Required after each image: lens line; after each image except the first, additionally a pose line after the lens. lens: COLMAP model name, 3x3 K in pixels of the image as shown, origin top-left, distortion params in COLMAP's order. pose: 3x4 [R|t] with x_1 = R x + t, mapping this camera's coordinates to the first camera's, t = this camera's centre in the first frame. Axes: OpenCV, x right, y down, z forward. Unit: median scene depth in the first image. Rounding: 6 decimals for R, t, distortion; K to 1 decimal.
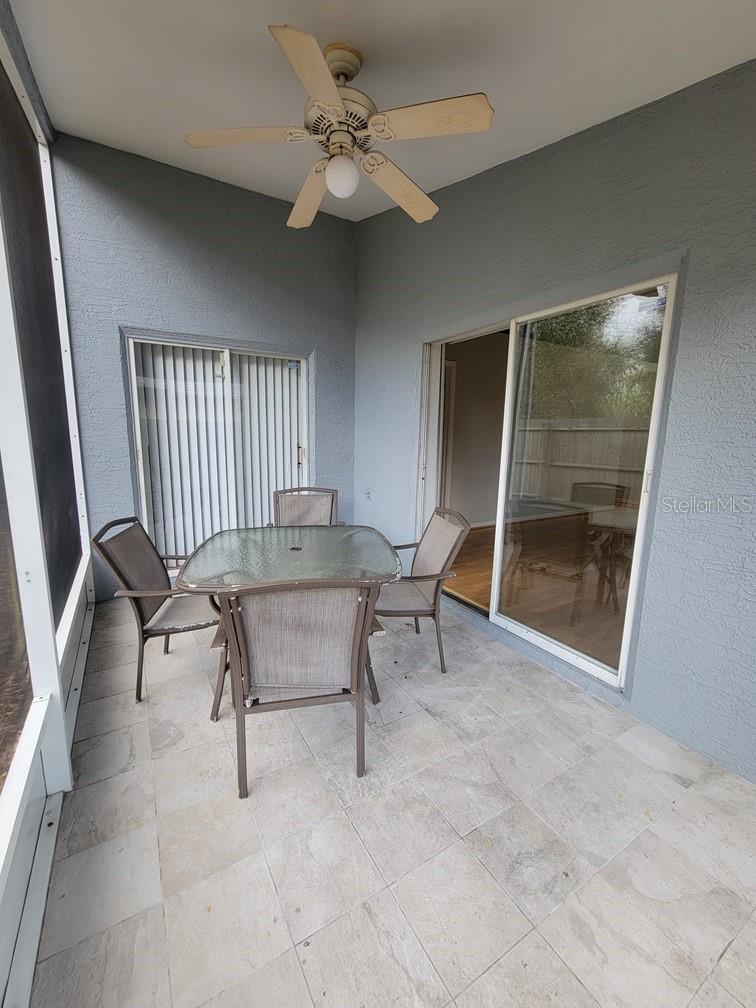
lens RADIAL K [[409.1, 0, 377.9], [0, 409.1, 500.0], [0, 0, 1]] dist [-0.007312, -0.001342]
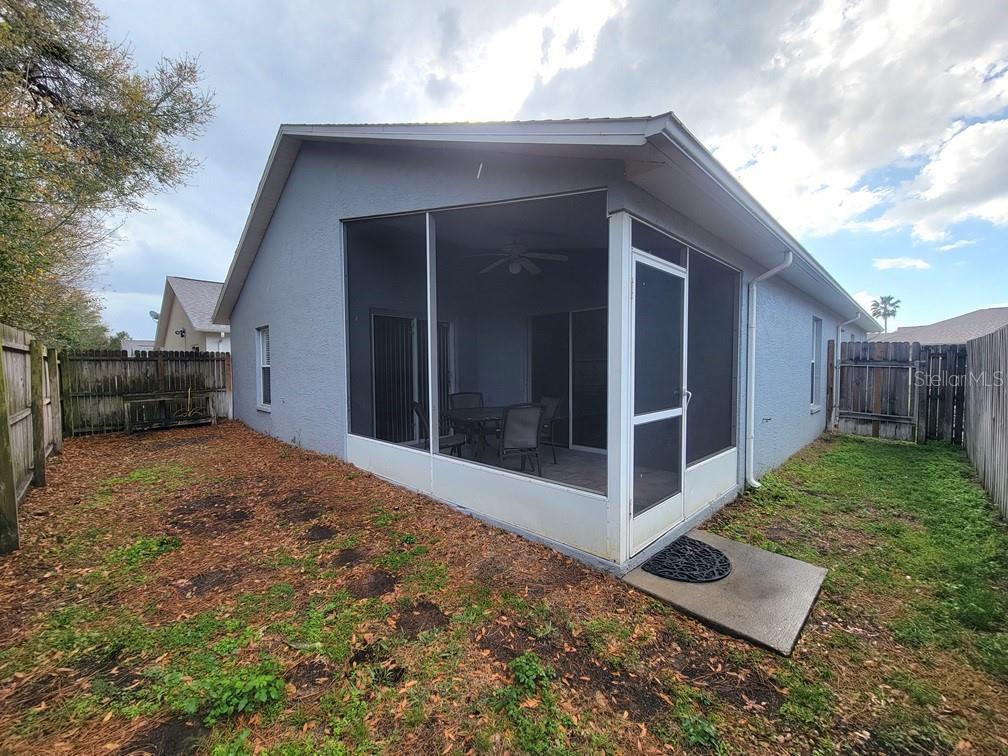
lens RADIAL K [[409.1, 0, 503.8], [0, 409.1, 382.1], [0, 0, 1]] dist [-0.007312, -0.001342]
pose [[0.973147, -0.031719, 0.227987, -0.547992], [0.061230, 0.990446, -0.123560, 0.207715], [-0.221890, 0.134202, 0.965792, -1.042255]]
